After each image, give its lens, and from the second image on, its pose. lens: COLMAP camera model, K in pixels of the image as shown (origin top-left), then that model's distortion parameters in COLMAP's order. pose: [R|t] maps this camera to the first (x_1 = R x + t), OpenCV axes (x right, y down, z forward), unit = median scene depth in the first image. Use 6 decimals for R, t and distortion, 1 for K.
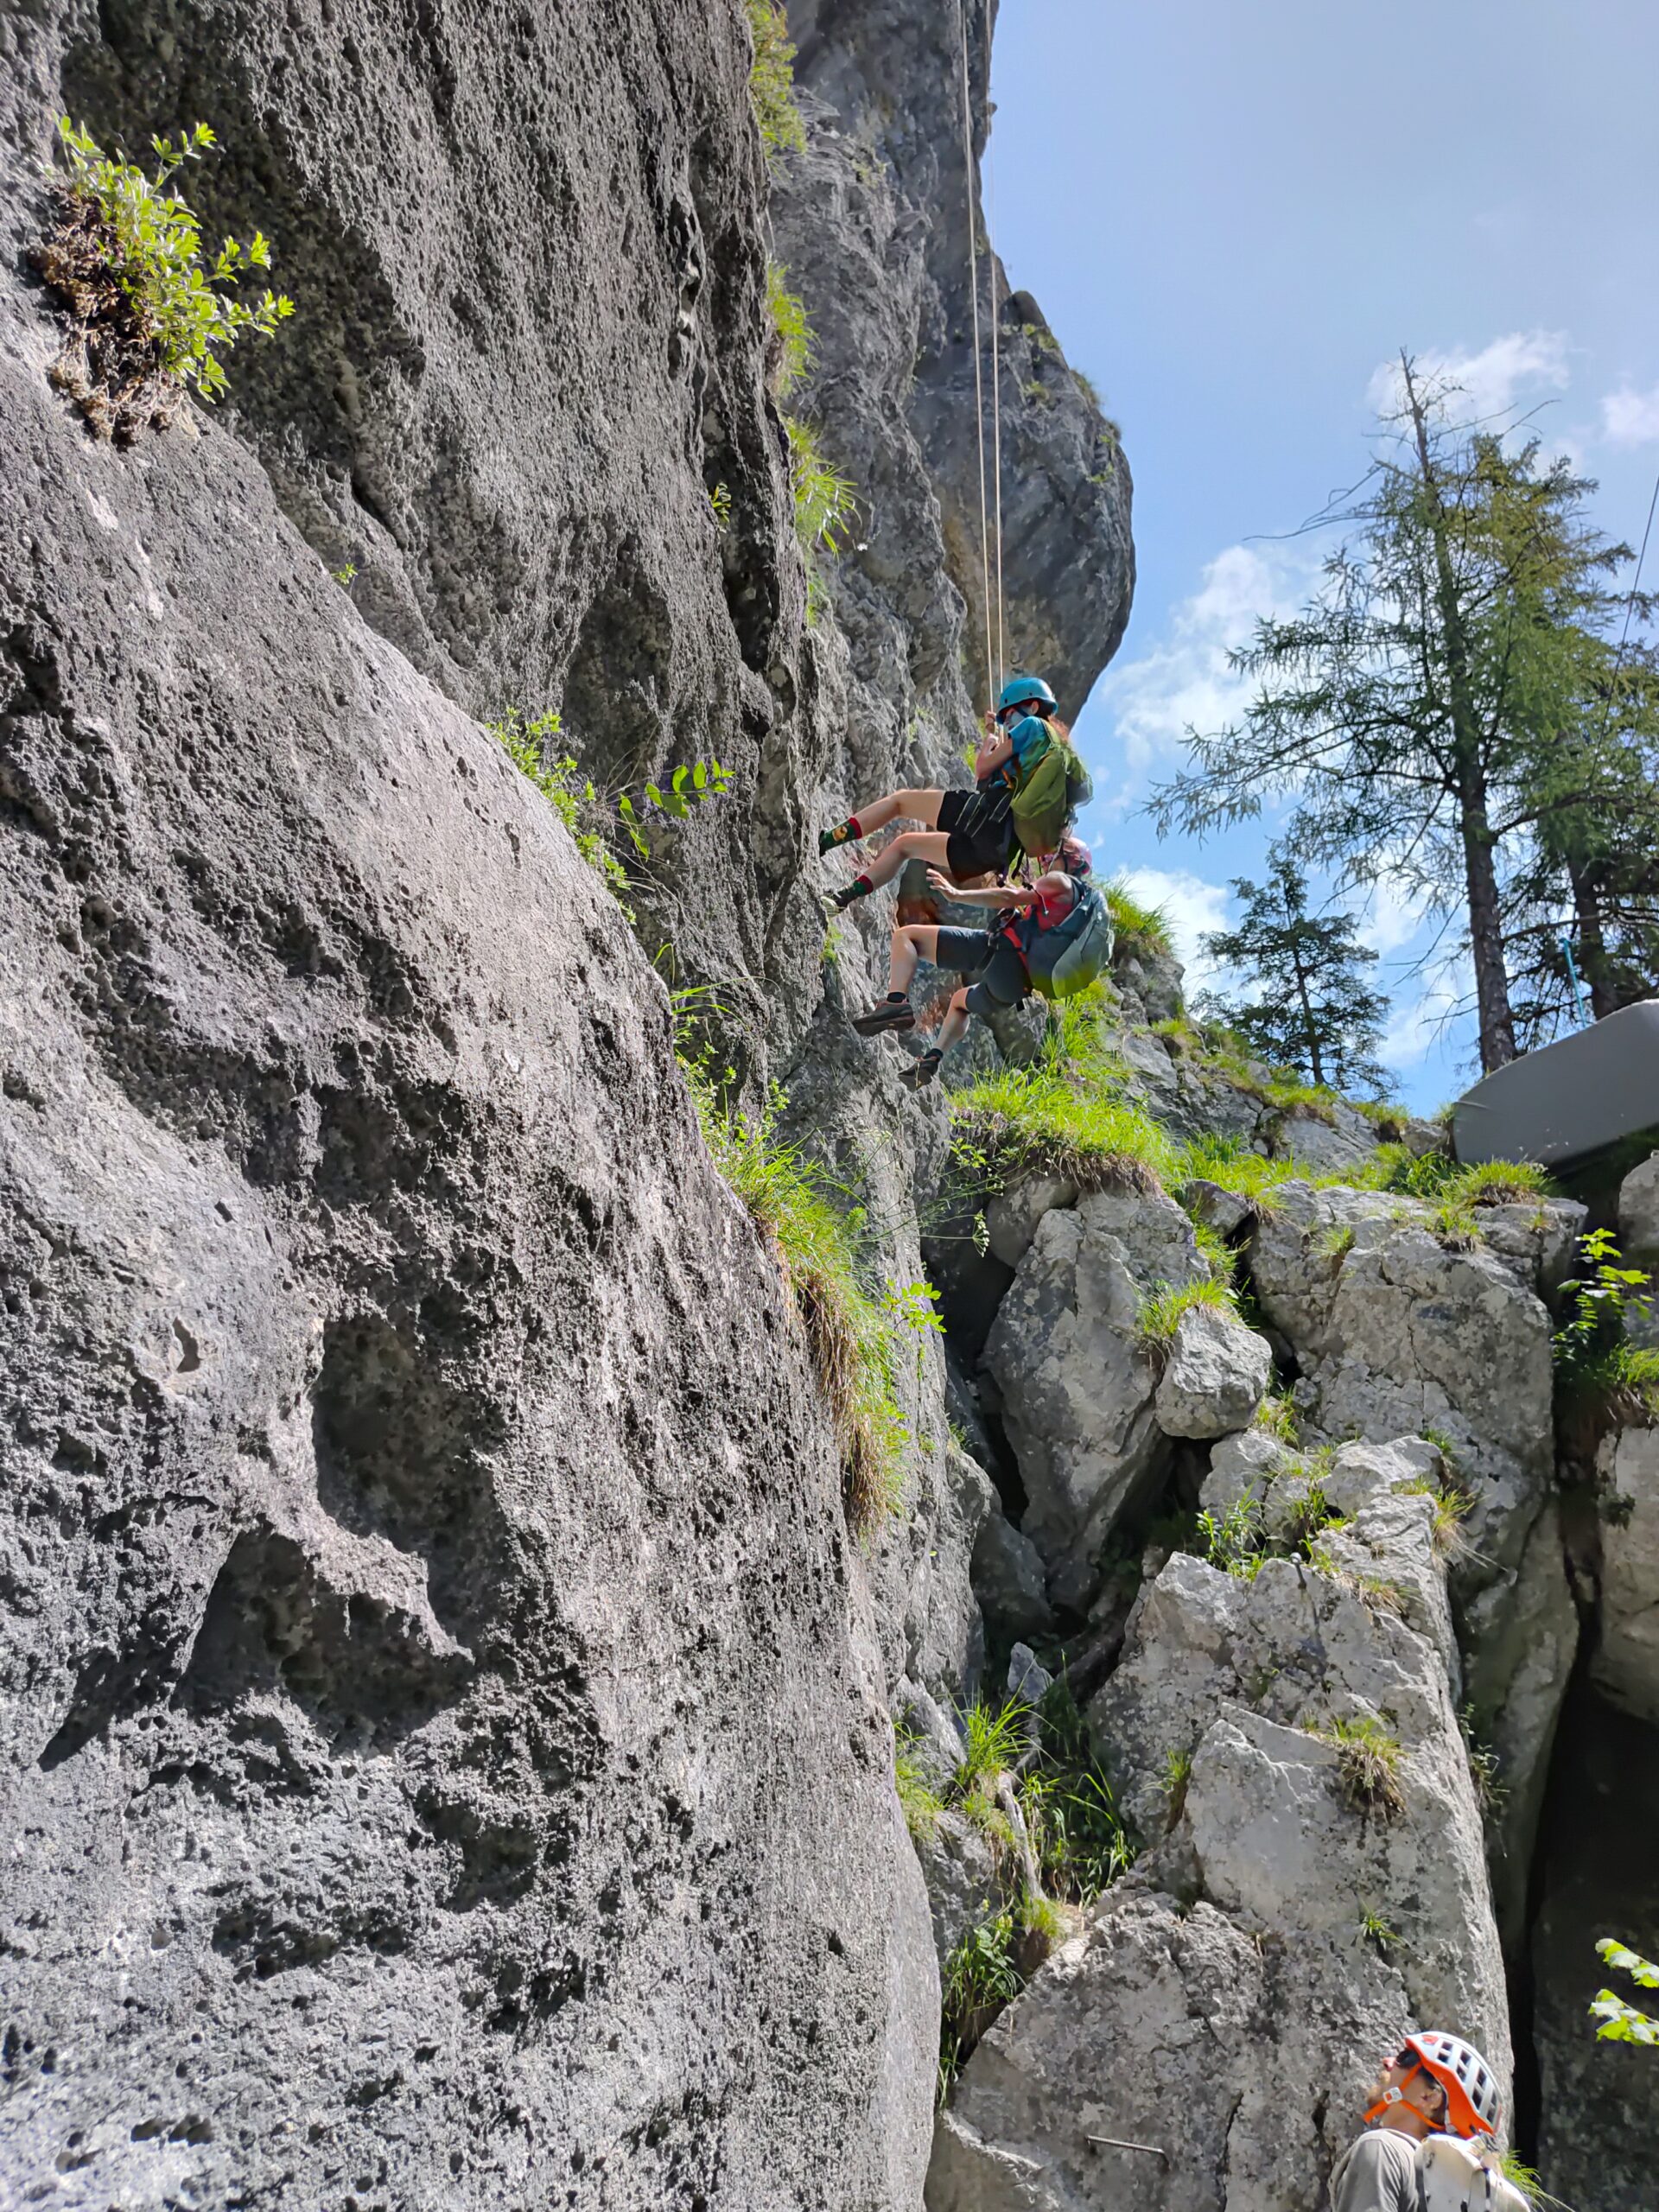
lens RADIAL K [[1553.1, 0, 838.6], [0, 1553.1, 1097.0], [0, 0, 1]] dist [0.062081, -0.078429]
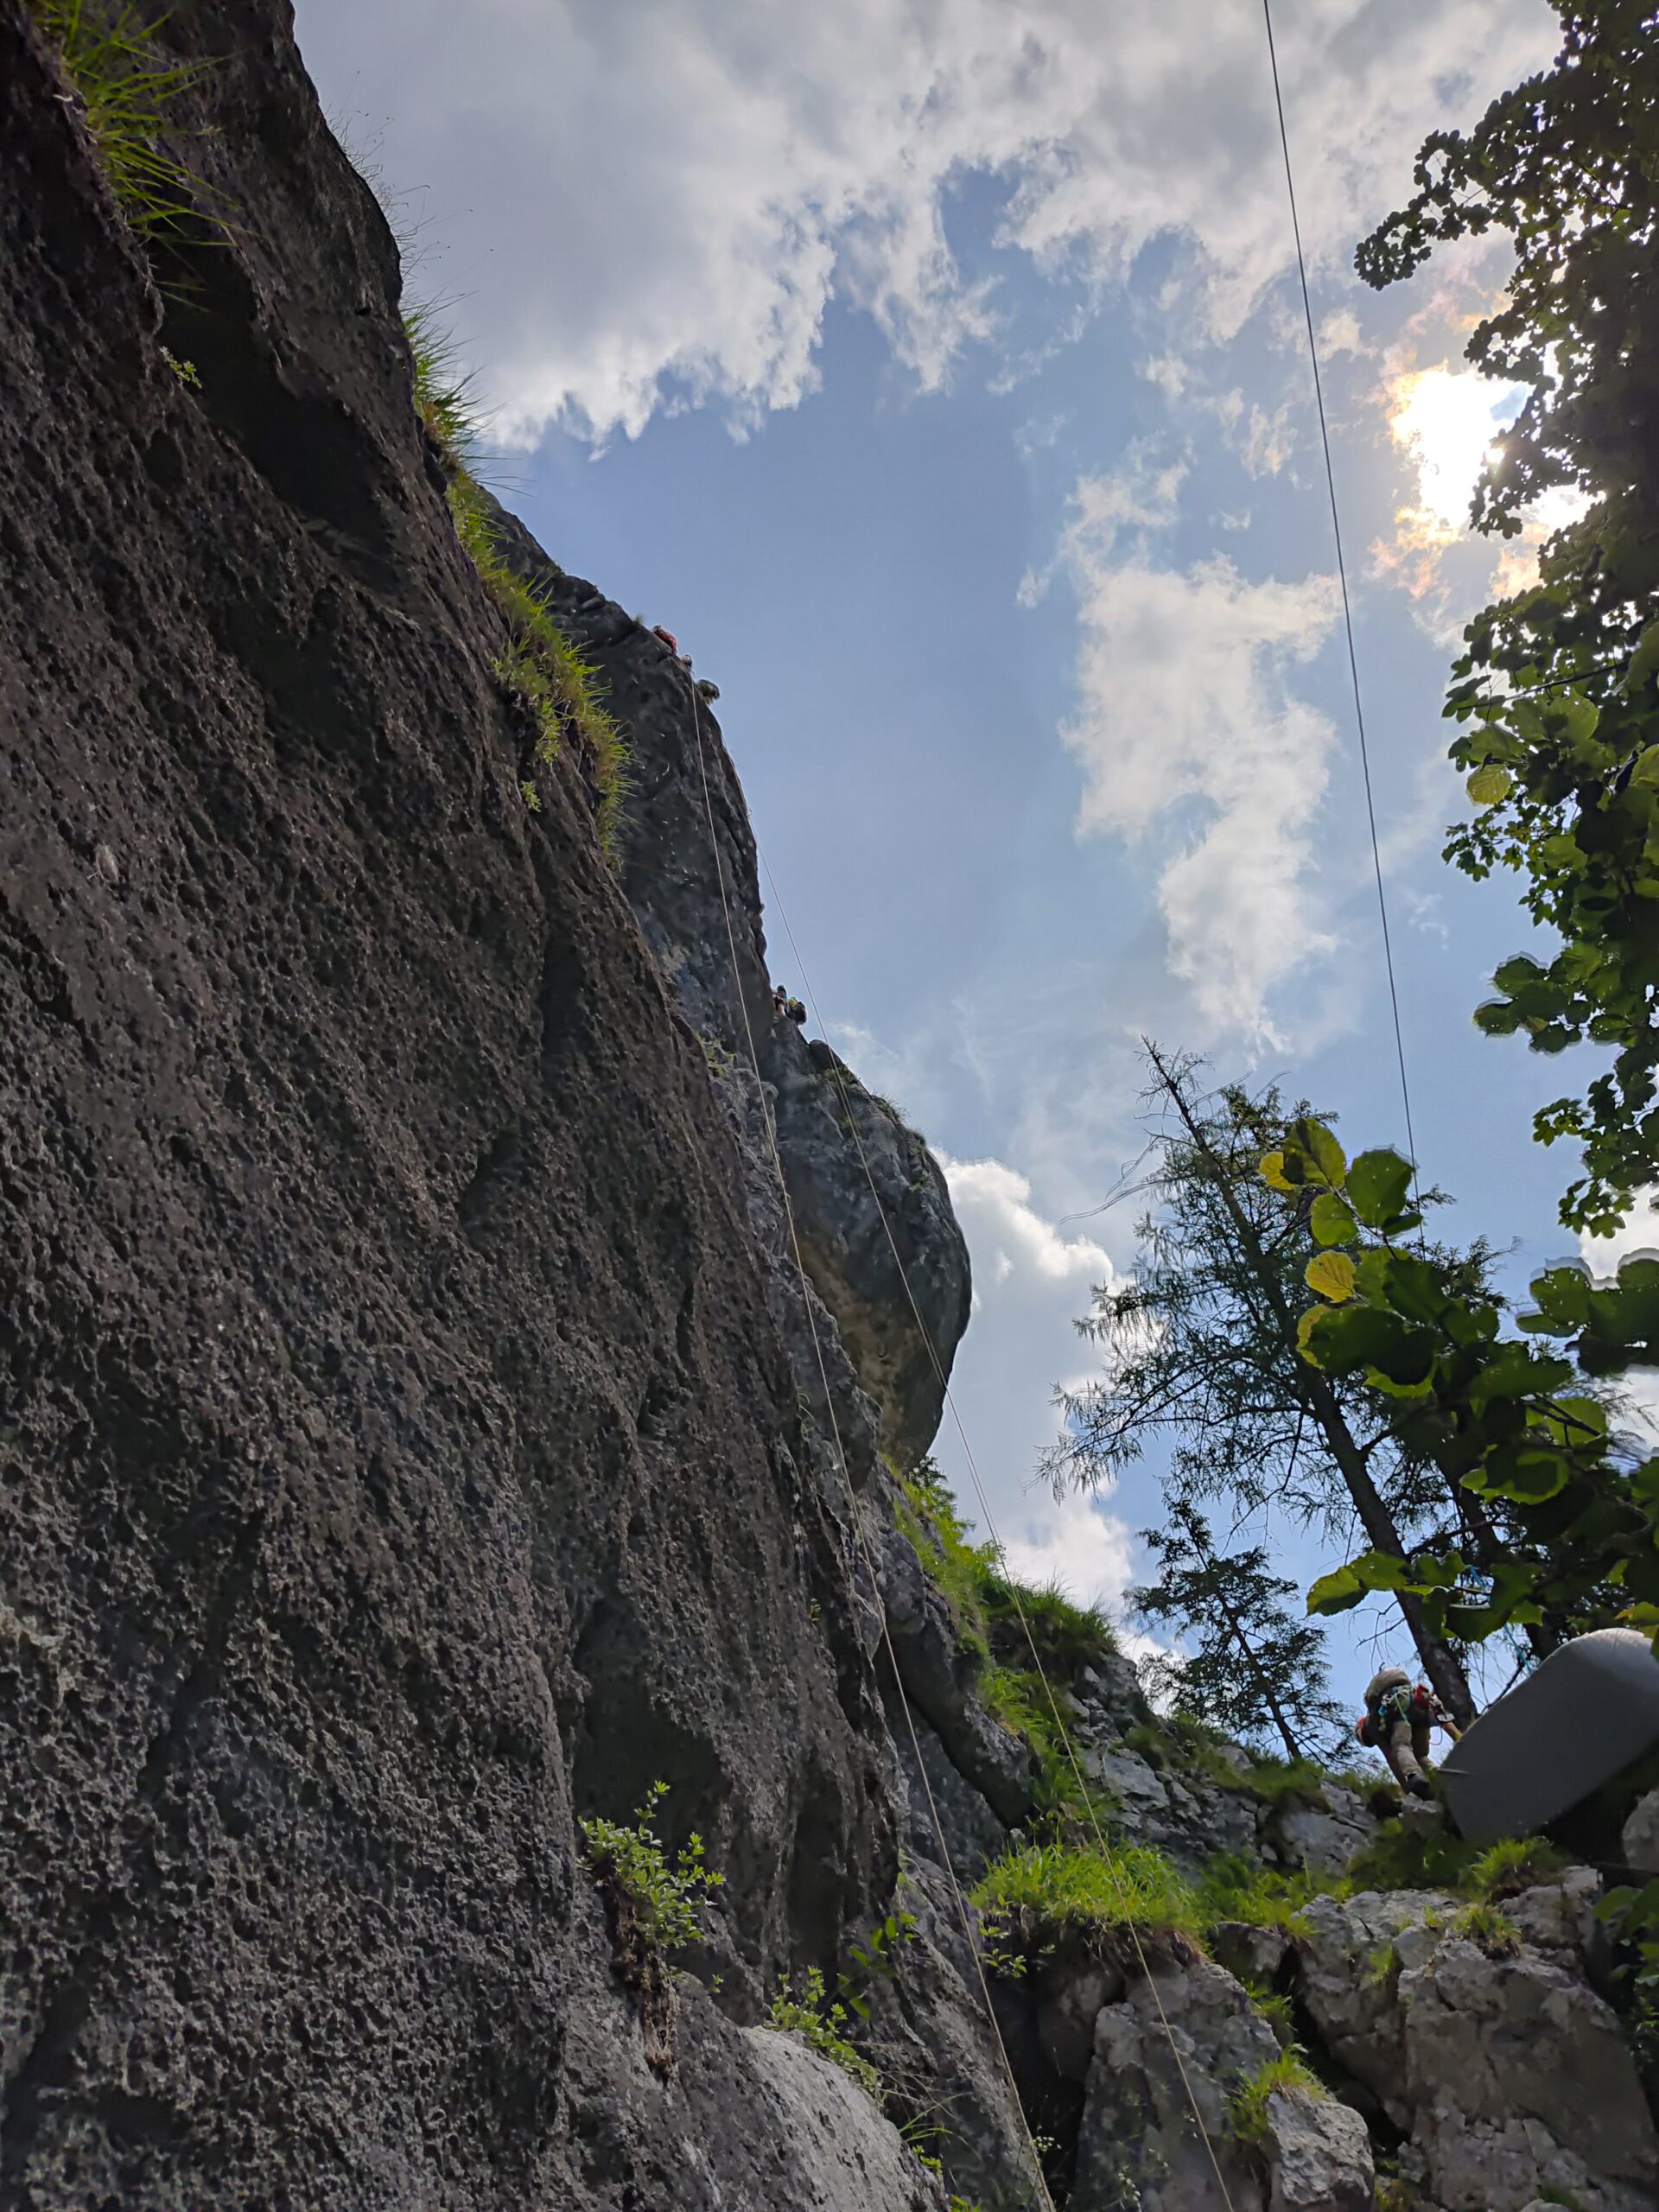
lens RADIAL K [[1553.1, 0, 838.6], [0, 1553.1, 1097.0], [0, 0, 1]] dist [0.062081, -0.078429]
pose [[0.977834, -0.166630, 0.126785, -0.087019], [0.202978, 0.902989, -0.378697, -0.165844], [-0.051383, 0.396038, 0.916795, -0.181298]]
